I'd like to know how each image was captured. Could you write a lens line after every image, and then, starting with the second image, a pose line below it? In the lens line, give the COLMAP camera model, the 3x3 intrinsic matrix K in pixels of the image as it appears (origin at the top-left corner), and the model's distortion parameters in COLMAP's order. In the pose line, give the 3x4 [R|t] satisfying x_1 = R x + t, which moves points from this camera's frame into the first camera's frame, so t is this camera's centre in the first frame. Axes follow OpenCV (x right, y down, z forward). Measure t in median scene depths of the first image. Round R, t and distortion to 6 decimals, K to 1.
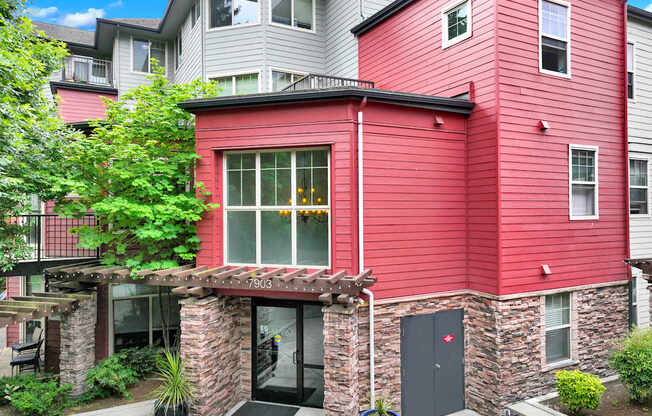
lens RADIAL K [[464.2, 0, 326.4], [0, 464.2, 209.5], [0, 0, 1]] dist [0.005102, 0.001167]
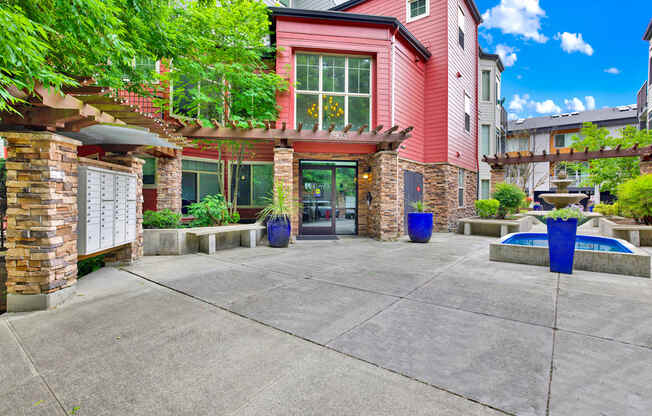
lens RADIAL K [[319.1, 0, 325.9], [0, 319.1, 205.9], [0, 0, 1]] dist [-0.025378, 0.000036]
pose [[0.911061, 0.004715, 0.412245, -0.543598], [-0.014620, 0.999675, 0.020877, 0.331629], [-0.412013, -0.025047, 0.910834, 0.081846]]
